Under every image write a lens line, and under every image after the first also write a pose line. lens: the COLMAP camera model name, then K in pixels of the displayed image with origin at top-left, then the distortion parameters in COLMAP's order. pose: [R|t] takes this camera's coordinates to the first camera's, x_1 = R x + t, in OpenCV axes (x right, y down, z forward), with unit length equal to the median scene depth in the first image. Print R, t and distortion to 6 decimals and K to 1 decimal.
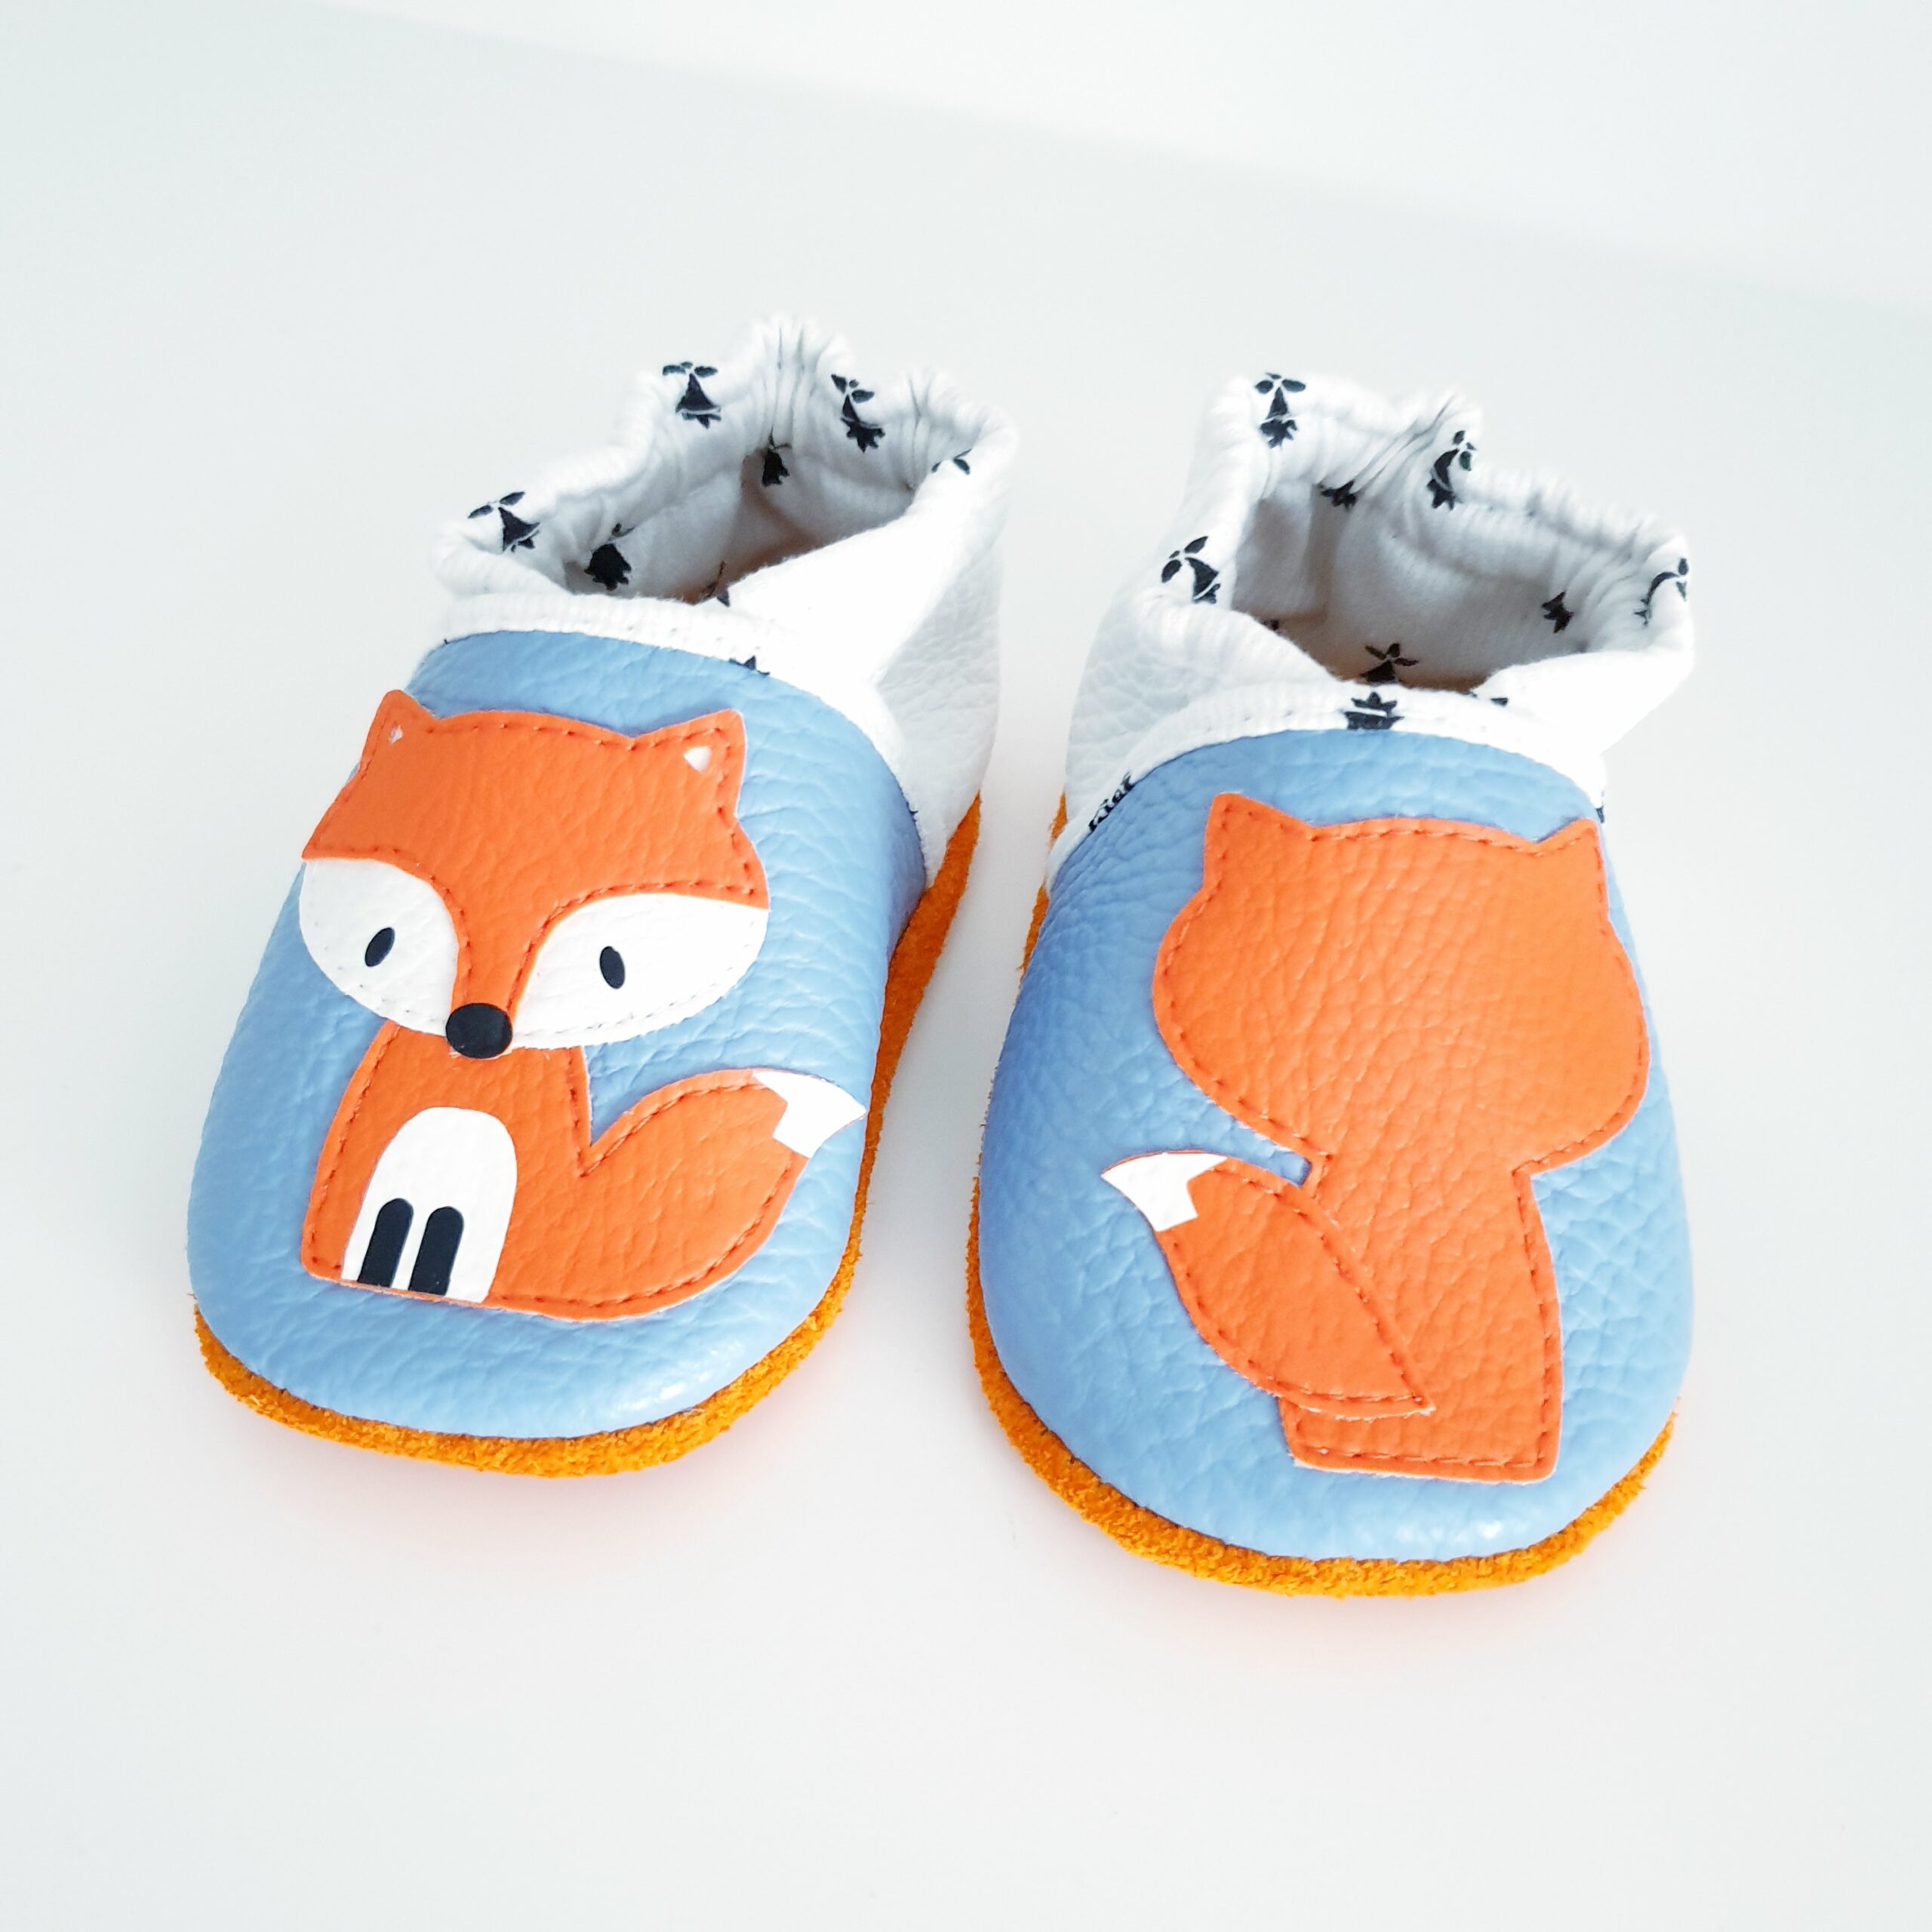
lens RADIAL K [[2341.8, 0, 966.0], [0, 2341.8, 966.0], [0, 0, 1]] dist [0.450125, -1.915229]
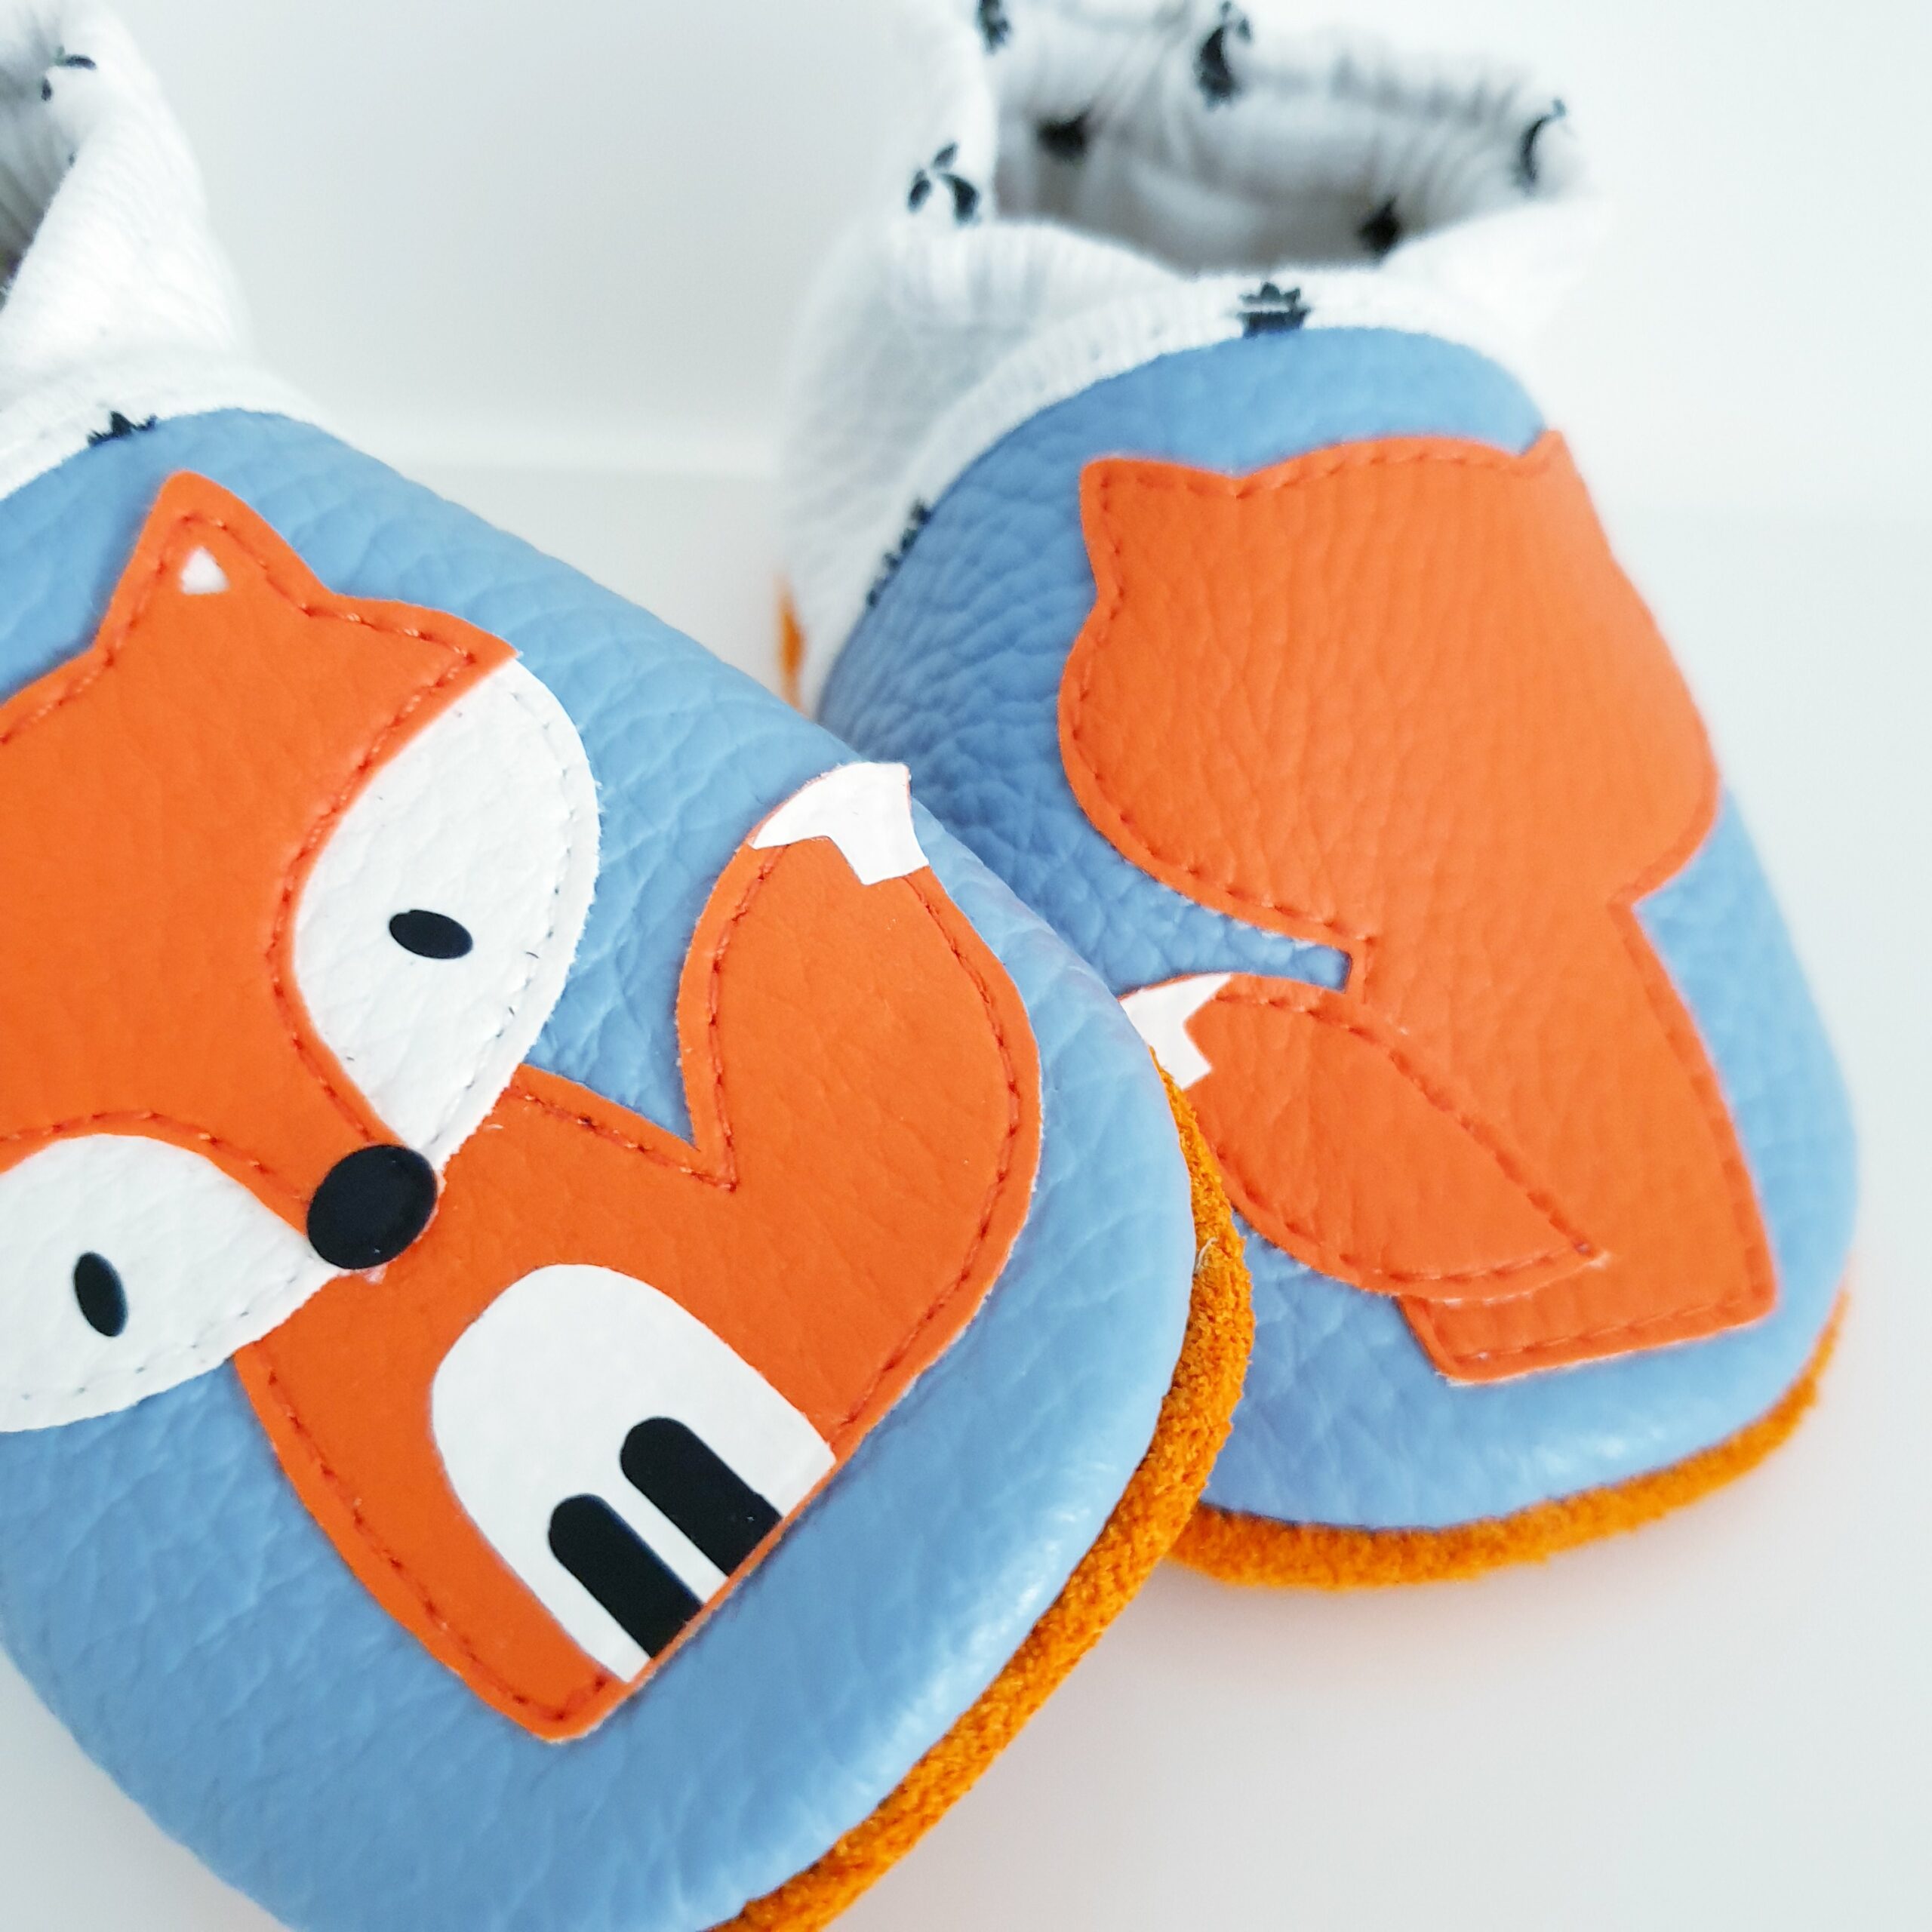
lens RADIAL K [[2194.4, 0, 936.5], [0, 2194.4, 972.7], [0, 0, 1]] dist [0.236446, -0.910944]
pose [[0.955582, -0.219952, 0.196172, -0.093093], [0.226352, 0.973988, -0.010542, 0.067822], [-0.188750, 0.054478, 0.980513, 0.397796]]
